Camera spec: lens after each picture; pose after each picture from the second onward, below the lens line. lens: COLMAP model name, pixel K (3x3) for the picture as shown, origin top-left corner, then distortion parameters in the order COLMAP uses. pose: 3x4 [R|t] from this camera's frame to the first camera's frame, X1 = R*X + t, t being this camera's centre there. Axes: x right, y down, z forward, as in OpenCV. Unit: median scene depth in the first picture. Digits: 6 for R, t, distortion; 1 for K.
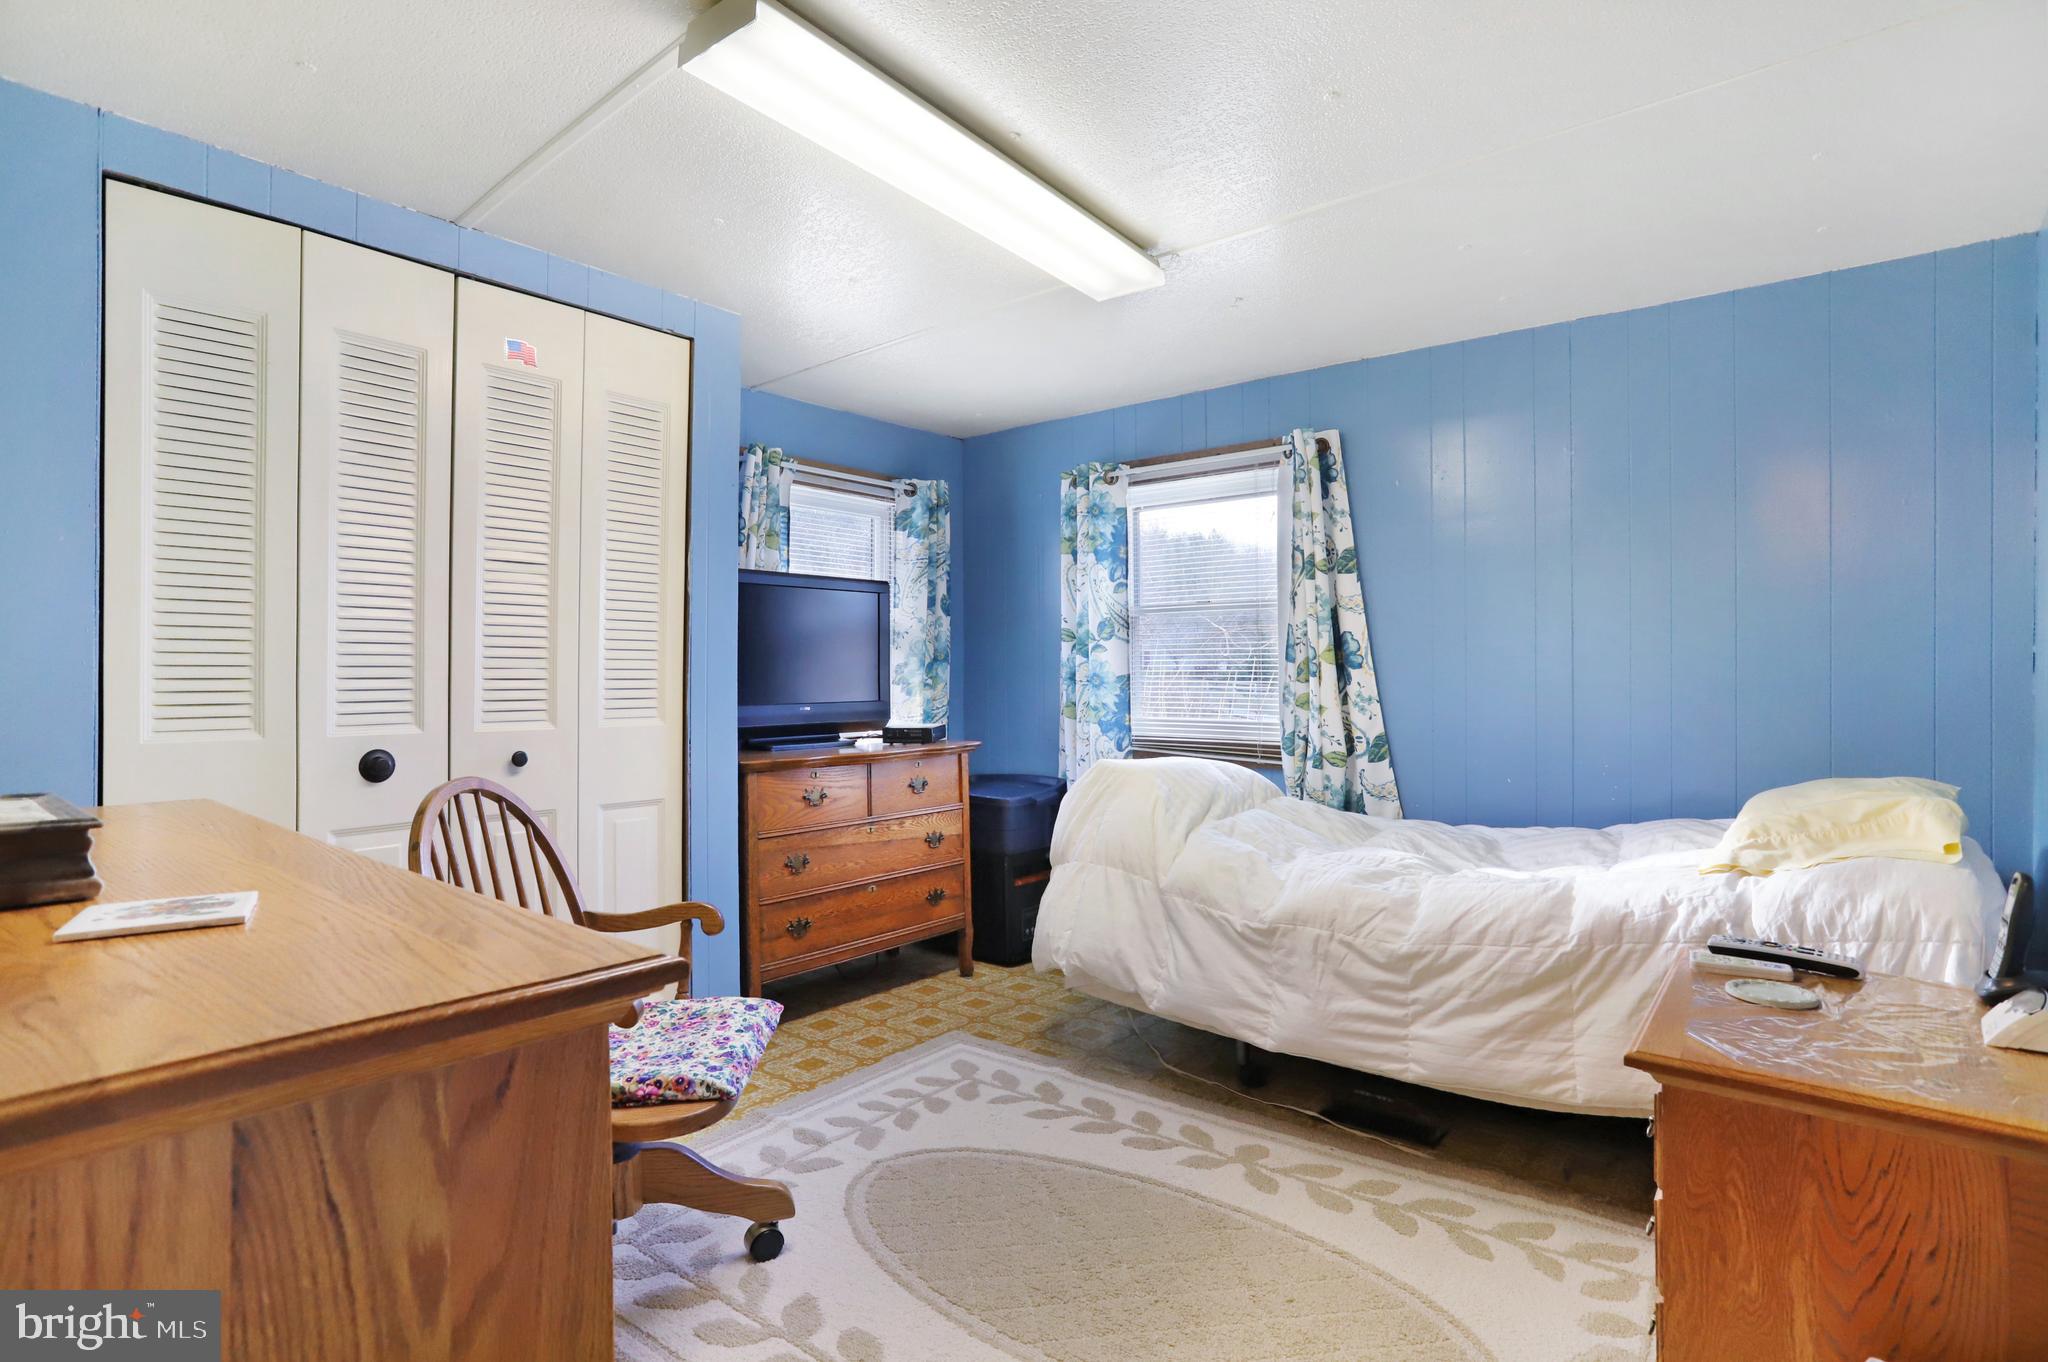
lens RADIAL K [[1018.3, 0, 1029.8], [0, 1018.3, 683.9], [0, 0, 1]] dist [-0.075857, 0.041988]
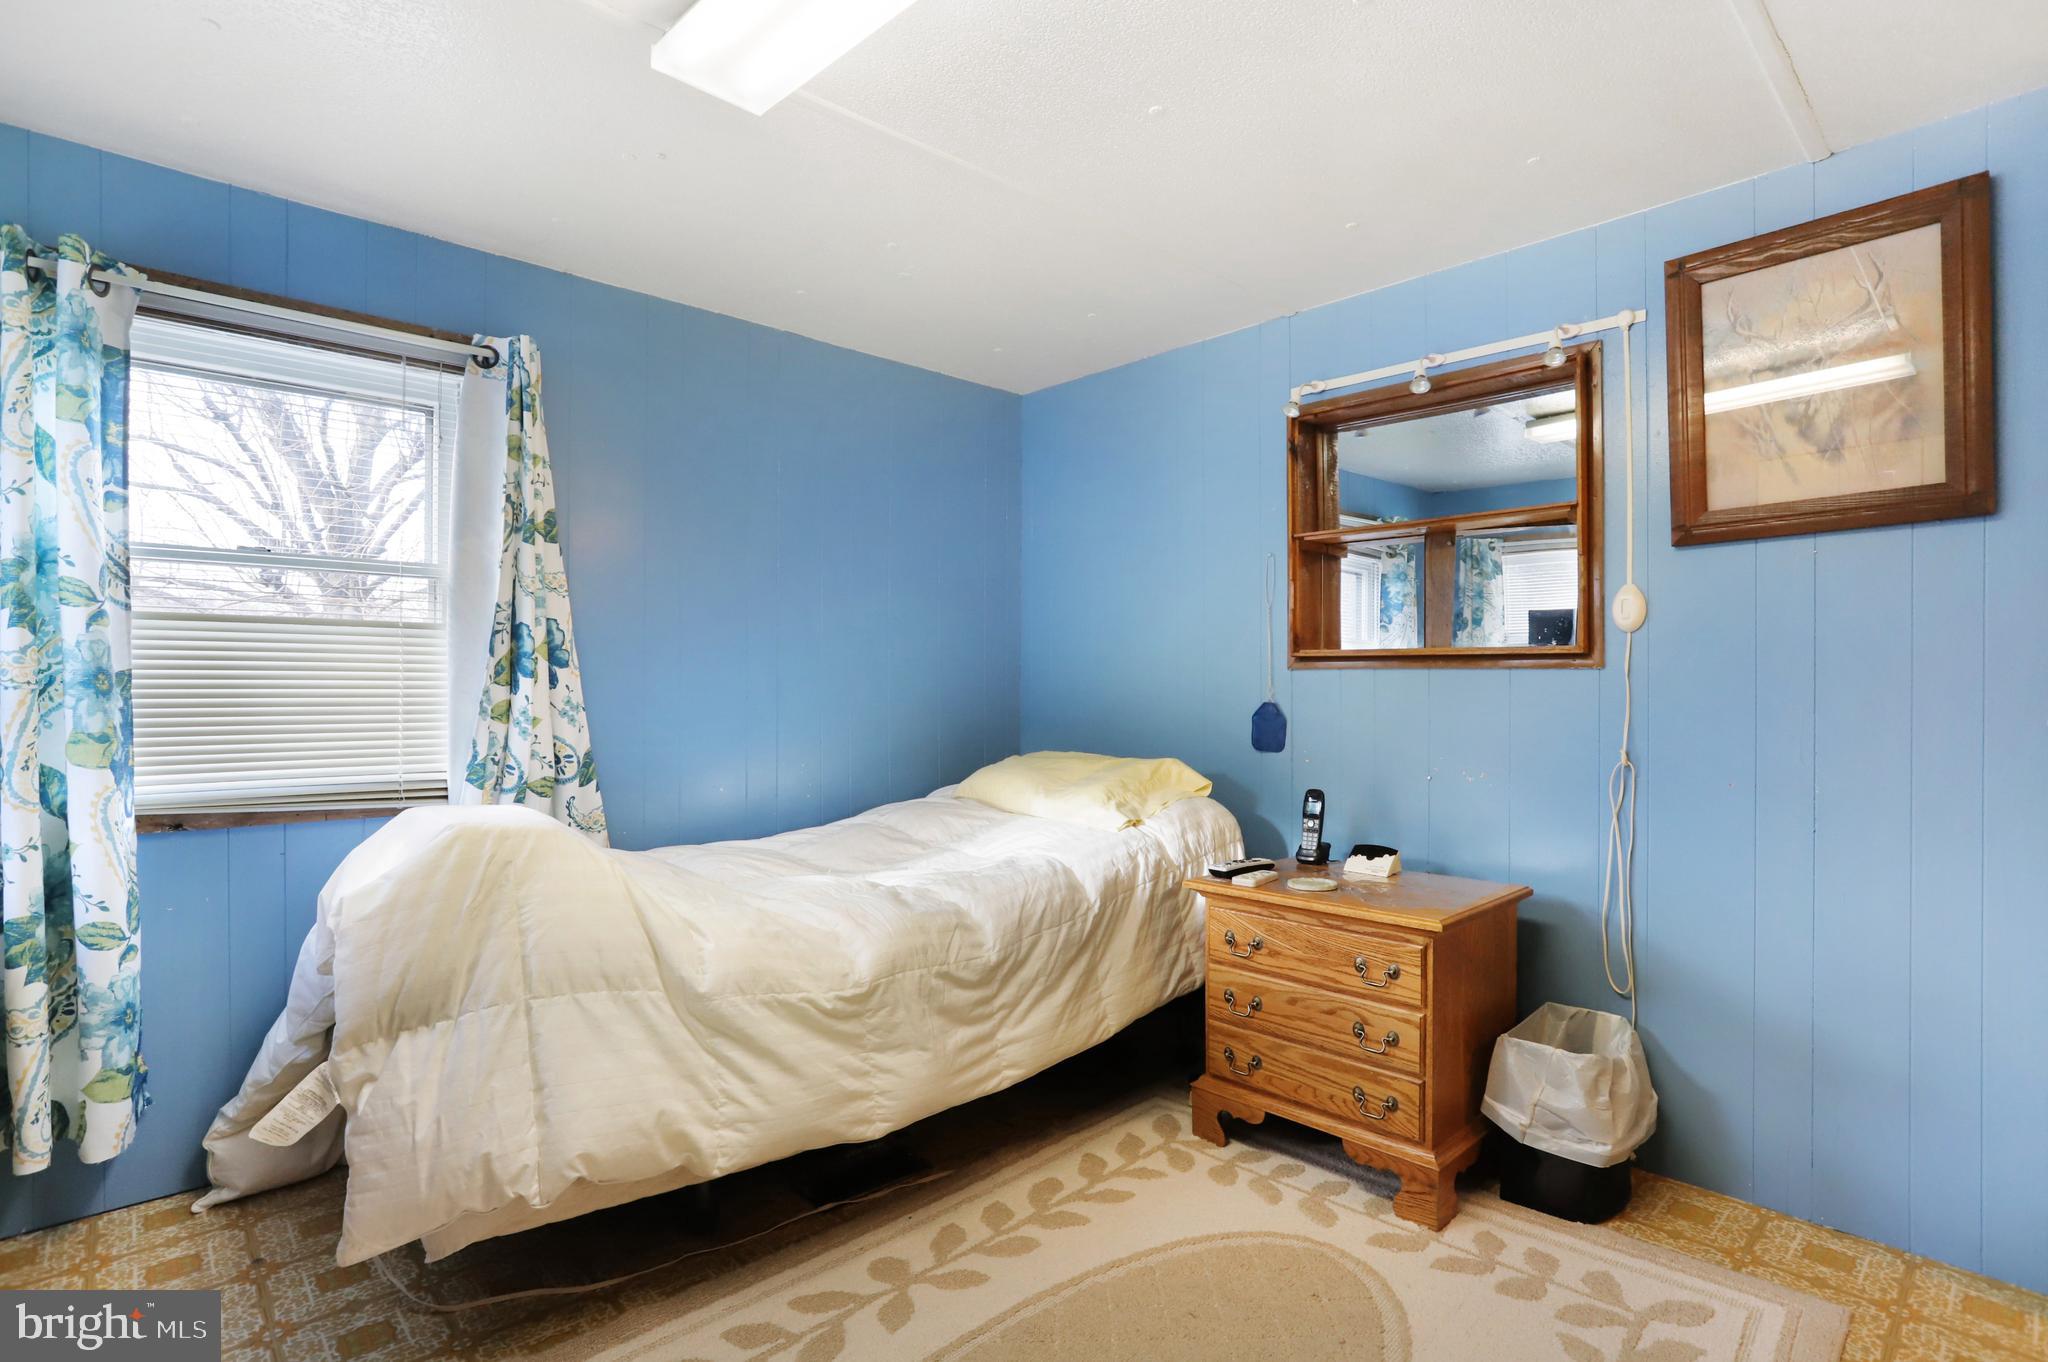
lens RADIAL K [[1018.3, 0, 1029.8], [0, 1018.3, 683.9], [0, 0, 1]] dist [-0.075857, 0.041988]
pose [[0.145361, -0.000731, 0.989378, -0.538663], [0.007601, 0.999971, -0.000378, 0.000991], [-0.989349, 0.007576, 0.145363, 0.755942]]
